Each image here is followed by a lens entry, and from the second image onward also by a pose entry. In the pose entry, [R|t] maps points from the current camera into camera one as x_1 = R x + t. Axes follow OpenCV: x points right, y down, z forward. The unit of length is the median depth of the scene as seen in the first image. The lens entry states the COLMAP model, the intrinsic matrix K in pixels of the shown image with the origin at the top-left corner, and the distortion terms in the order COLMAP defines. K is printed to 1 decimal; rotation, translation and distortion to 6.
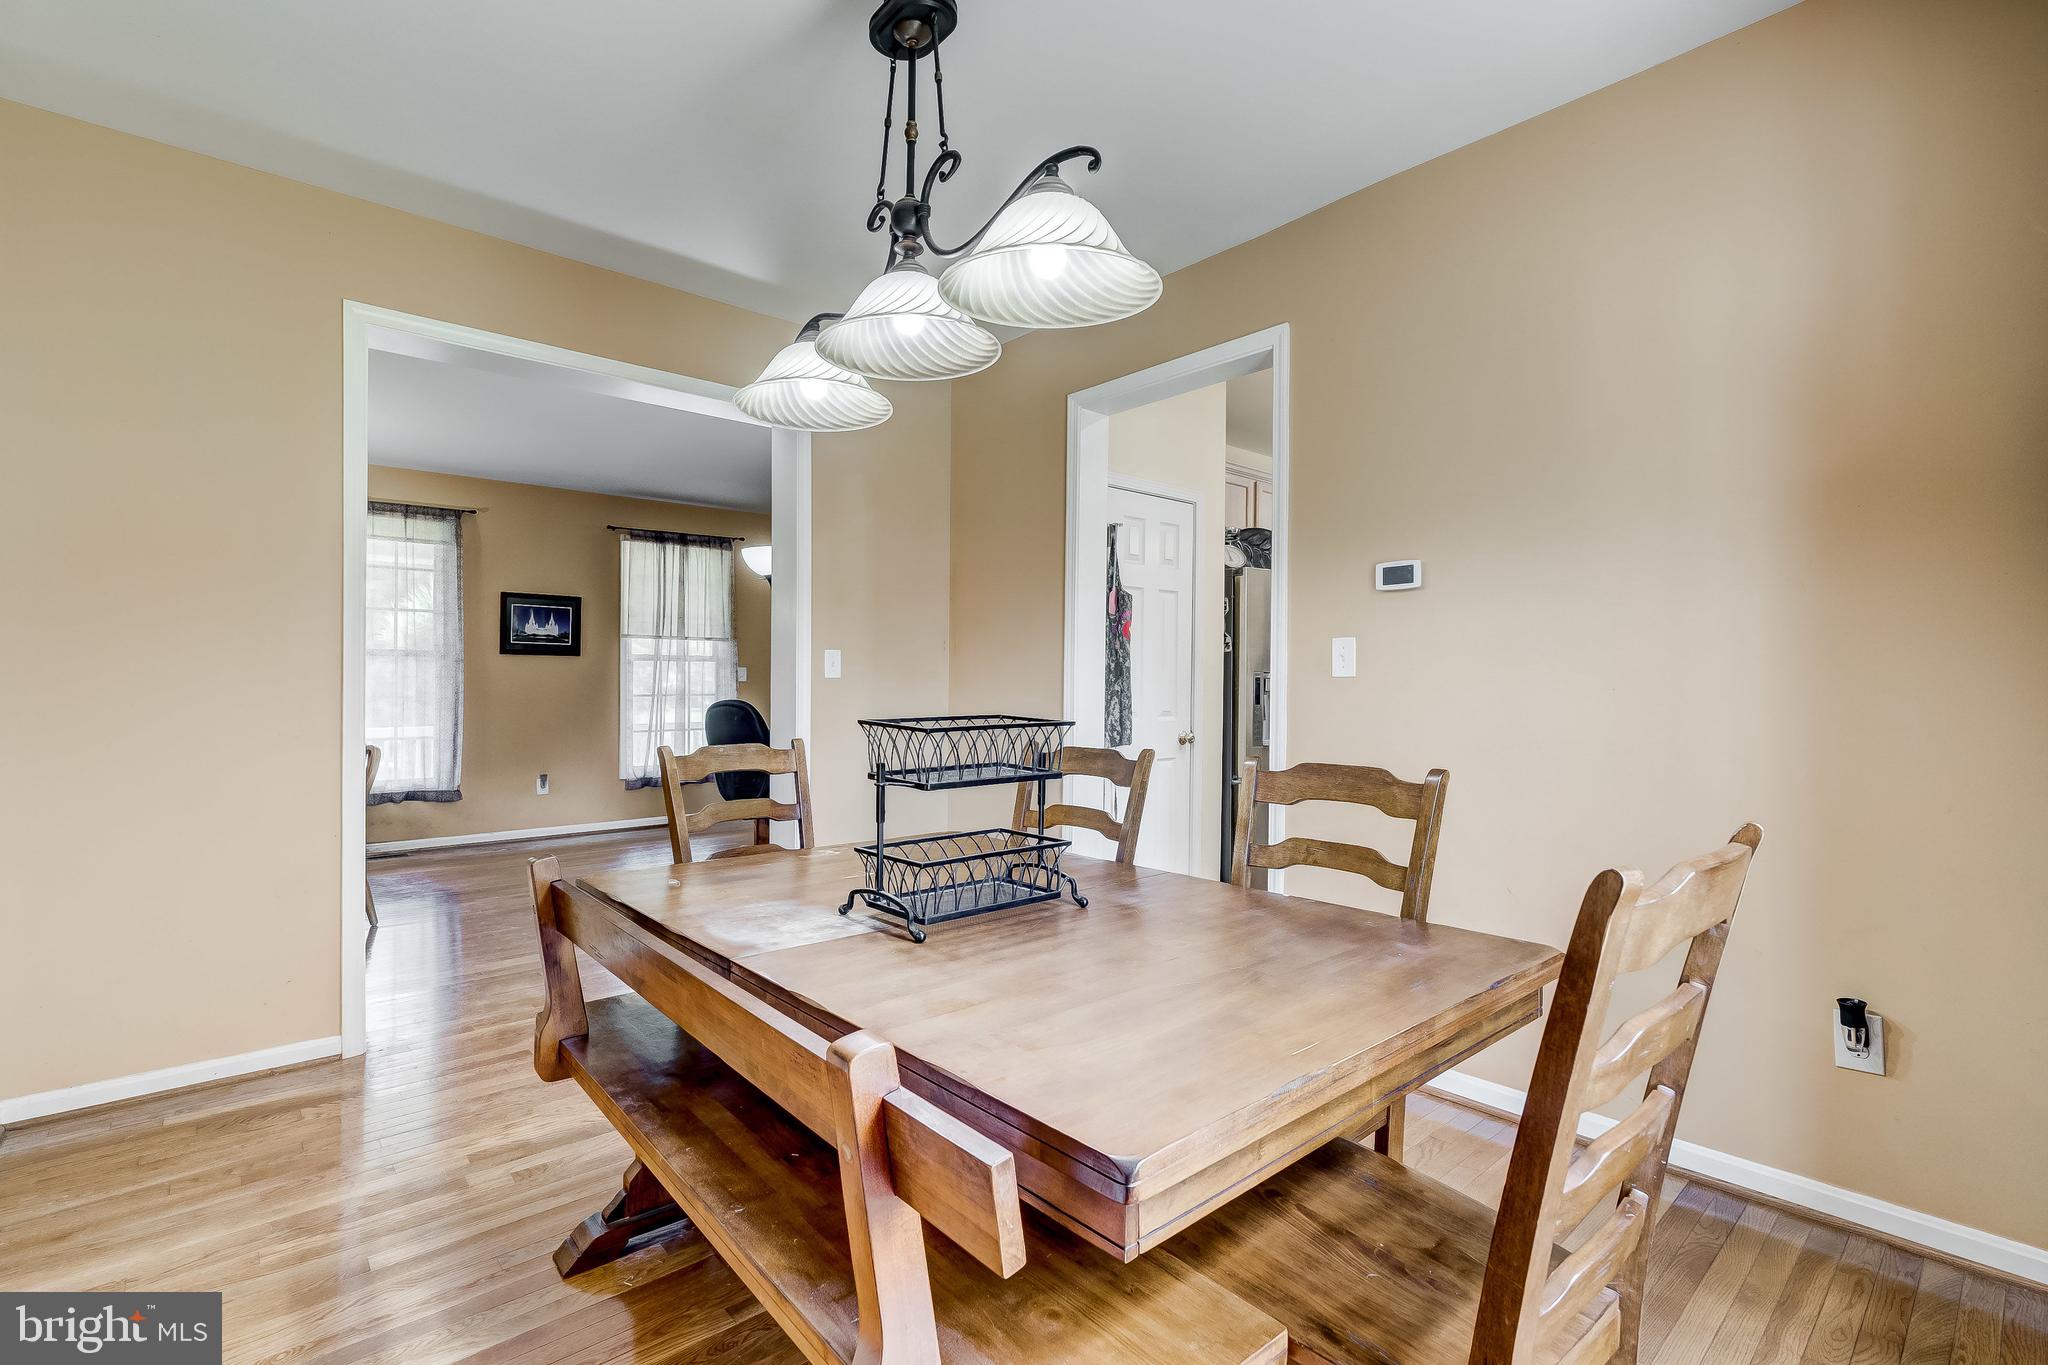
lens RADIAL K [[950.4, 0, 1019.4], [0, 950.4, 683.1], [0, 0, 1]] dist [-0.011168, 0.001704]
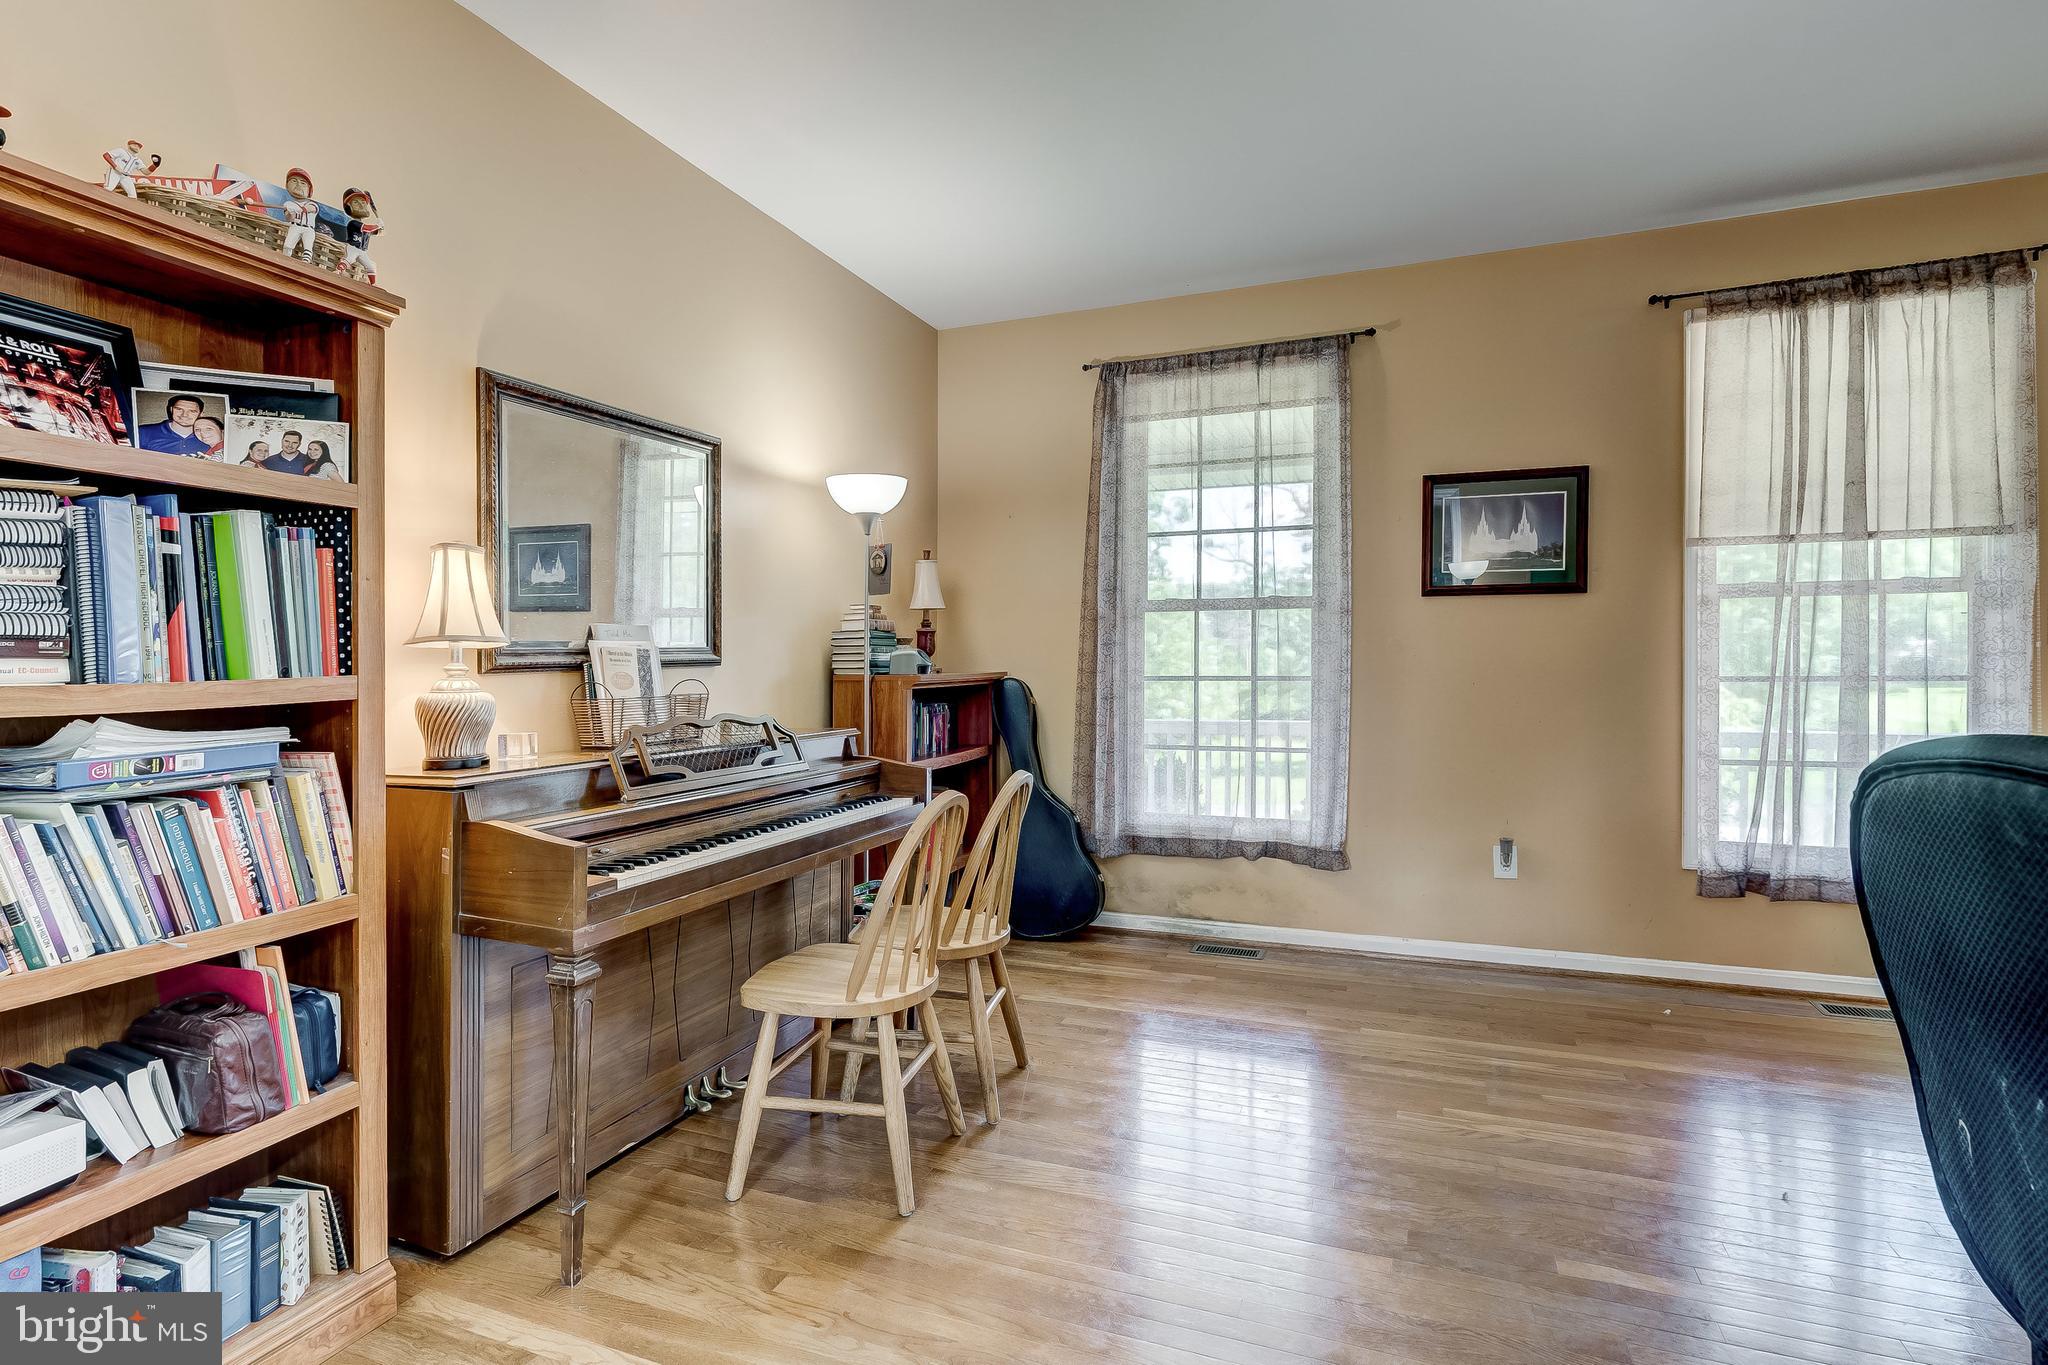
lens RADIAL K [[950.4, 0, 1024.1], [0, 950.4, 668.4], [0, 0, 1]] dist [-0.011168, 0.001704]
pose [[0.488417, 0.006166, -0.872589, -0.188270], [0.006980, 0.999915, 0.010973, 0.001228], [0.872583, -0.011450, 0.488332, 0.521471]]
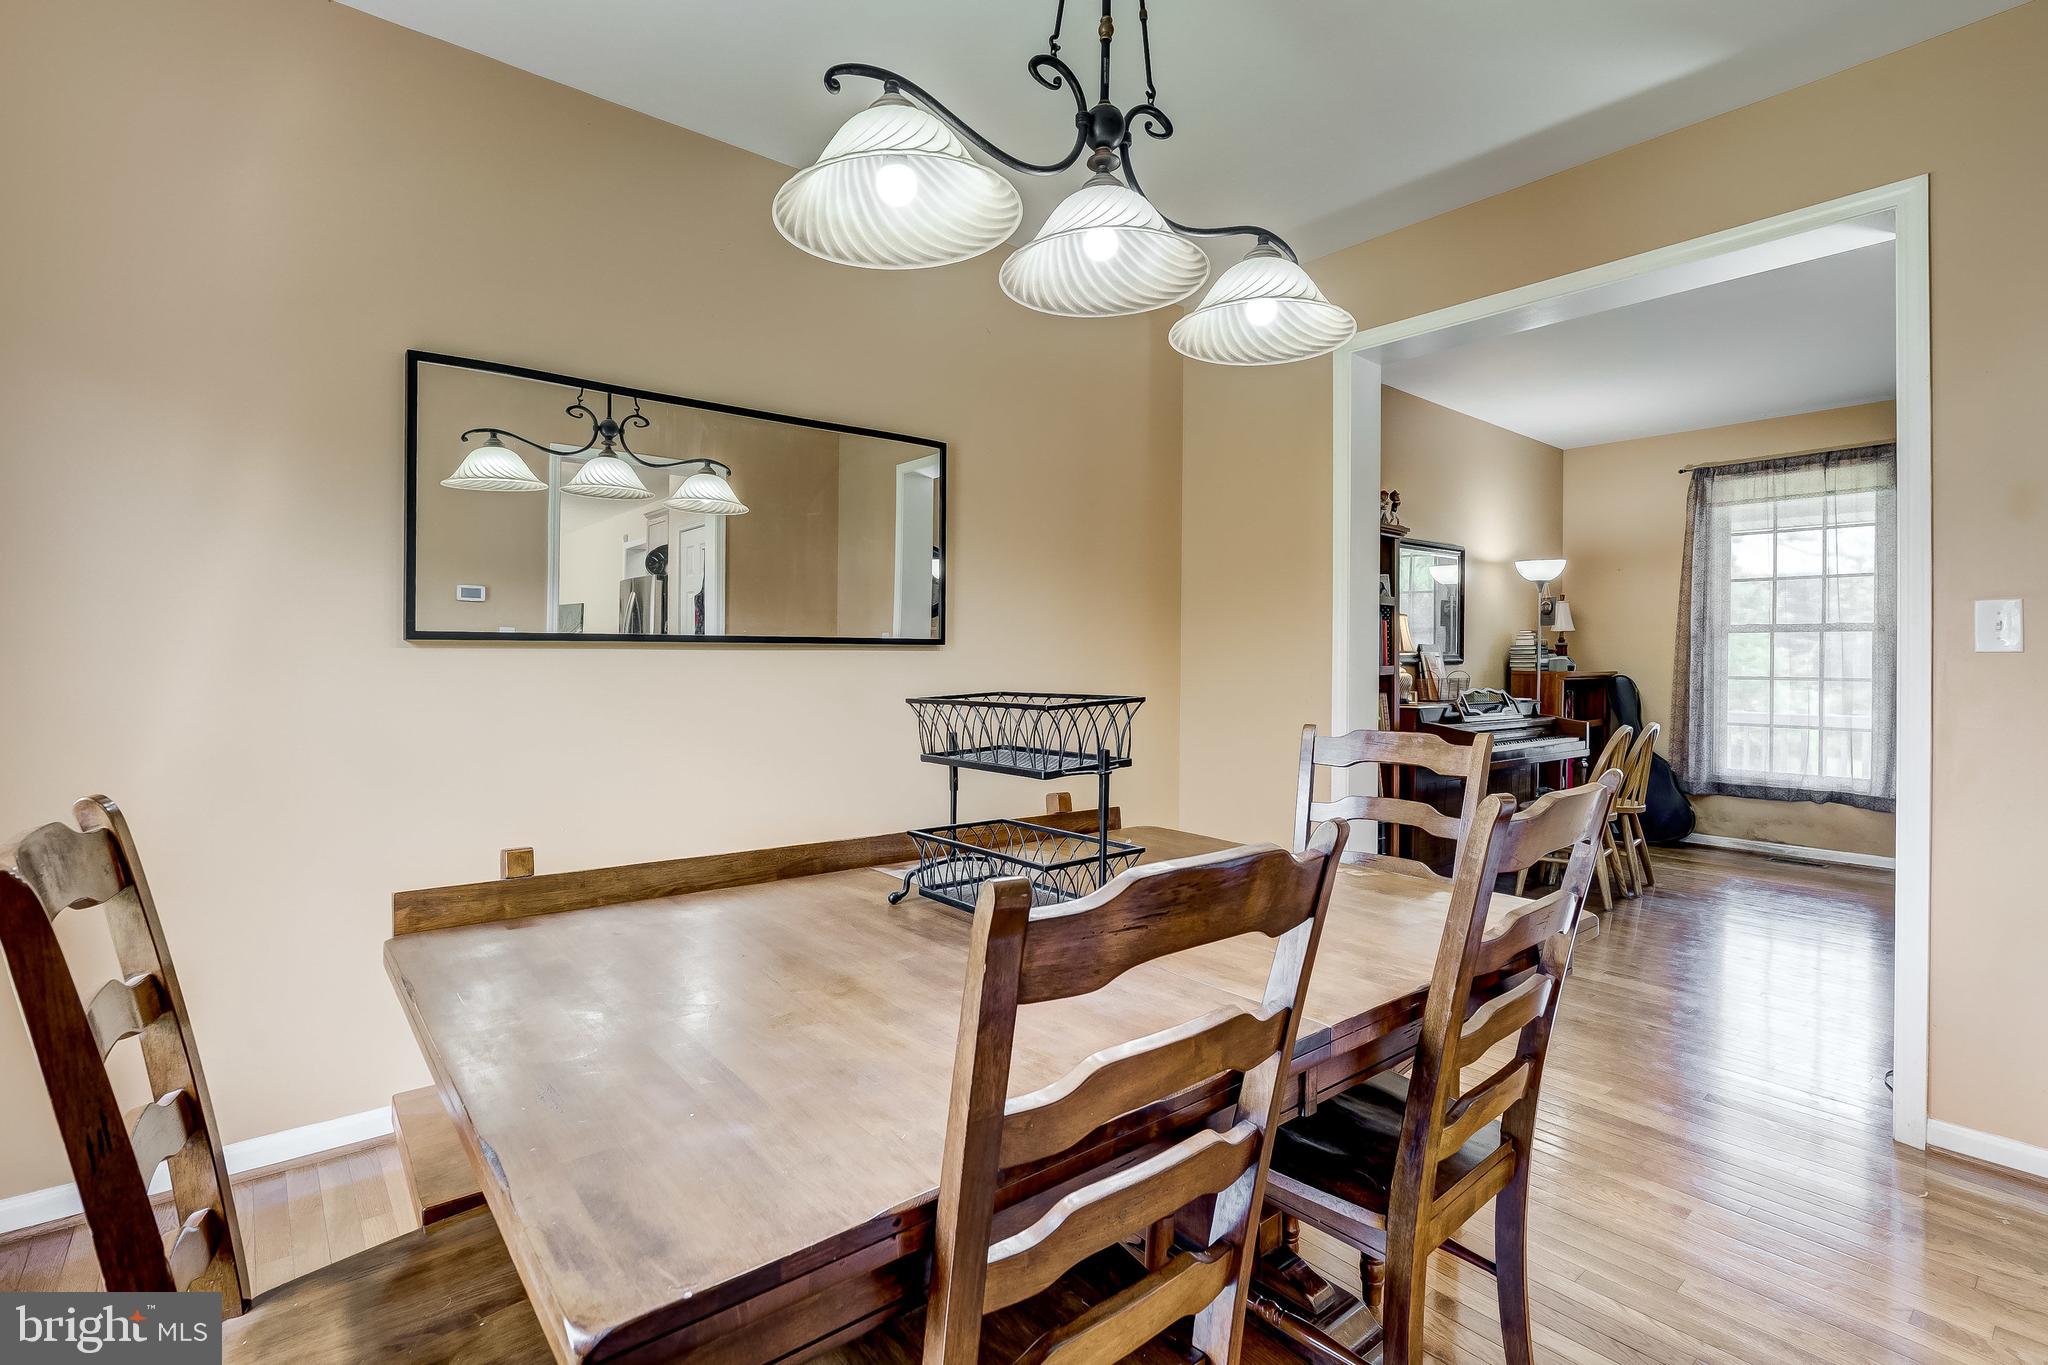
lens RADIAL K [[950.4, 0, 1006.8], [0, 950.4, 640.9], [0, 0, 1]] dist [-0.011168, 0.001704]
pose [[0.004162, -0.014351, -0.999888, 0.168389], [-0.008271, 0.999862, -0.014385, -0.001151], [0.999957, 0.008330, 0.004042, 0.233280]]
